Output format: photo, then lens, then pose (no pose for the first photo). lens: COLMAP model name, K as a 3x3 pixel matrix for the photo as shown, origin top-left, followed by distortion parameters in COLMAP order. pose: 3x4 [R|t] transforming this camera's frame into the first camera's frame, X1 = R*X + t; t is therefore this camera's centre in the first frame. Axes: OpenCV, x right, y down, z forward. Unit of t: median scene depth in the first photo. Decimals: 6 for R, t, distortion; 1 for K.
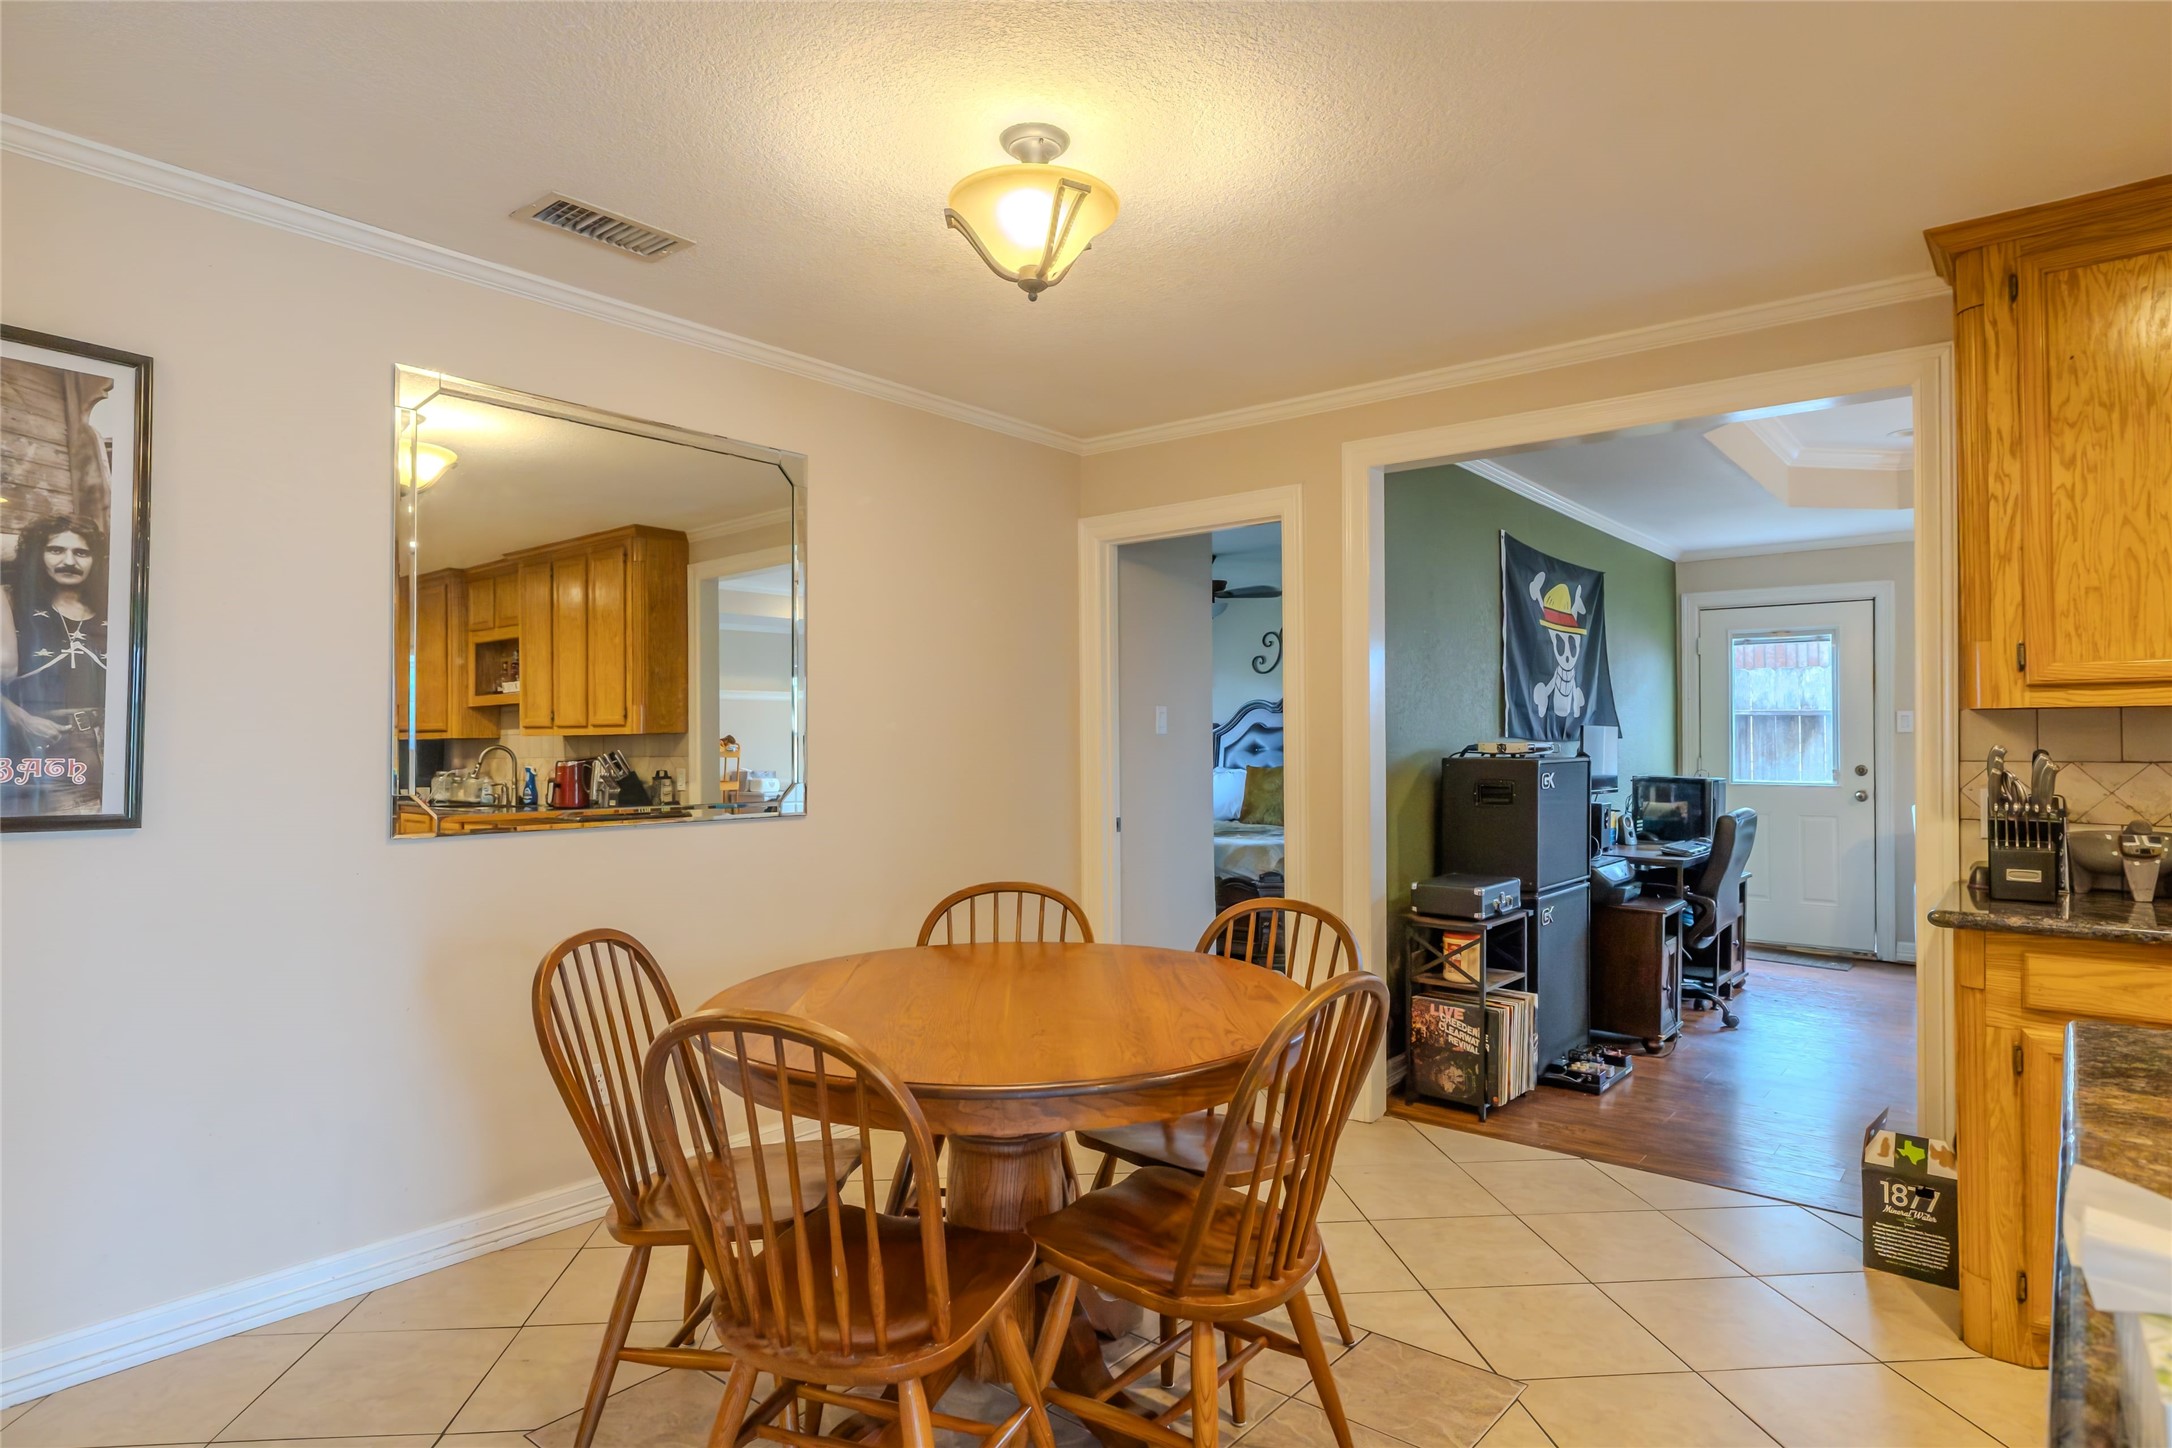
lens RADIAL K [[1182.6, 0, 1048.4], [0, 1182.6, 722.3], [0, 0, 1]] dist [-0.002769, 0.000237]
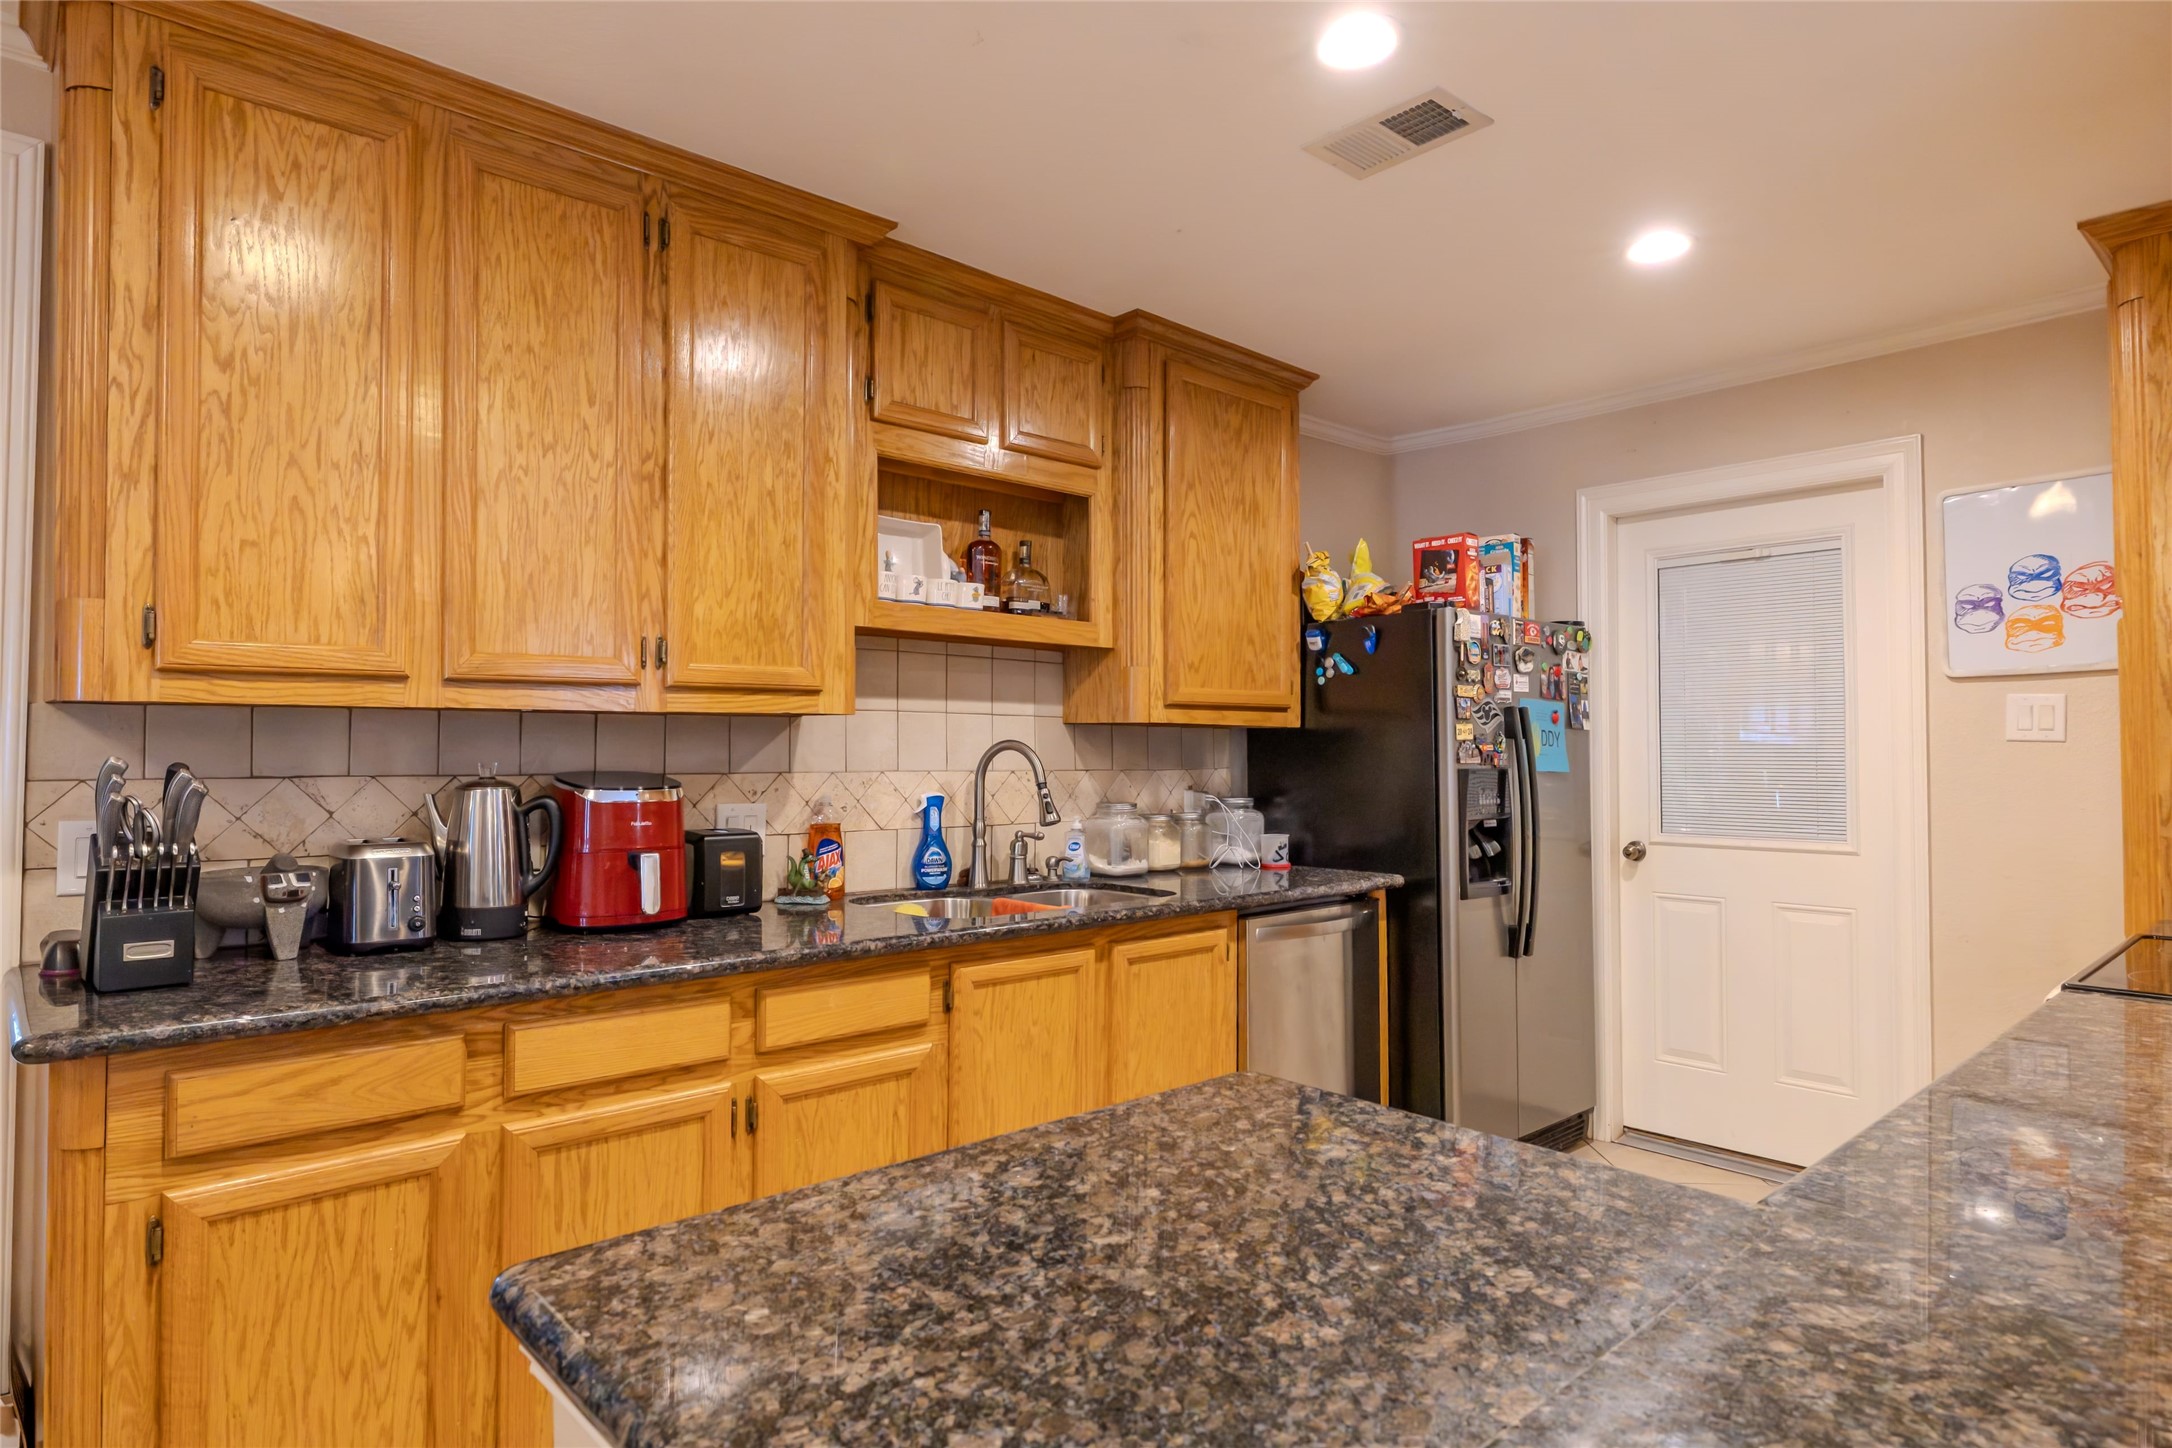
lens RADIAL K [[1182.6, 0, 1083.2], [0, 1182.6, 726.9], [0, 0, 1]] dist [-0.002769, 0.000237]
pose [[0.108748, 0.023226, 0.993798, 0.212476], [-0.016201, 0.999636, -0.021589, 0.008469], [-0.993937, -0.013752, 0.109085, 0.399220]]
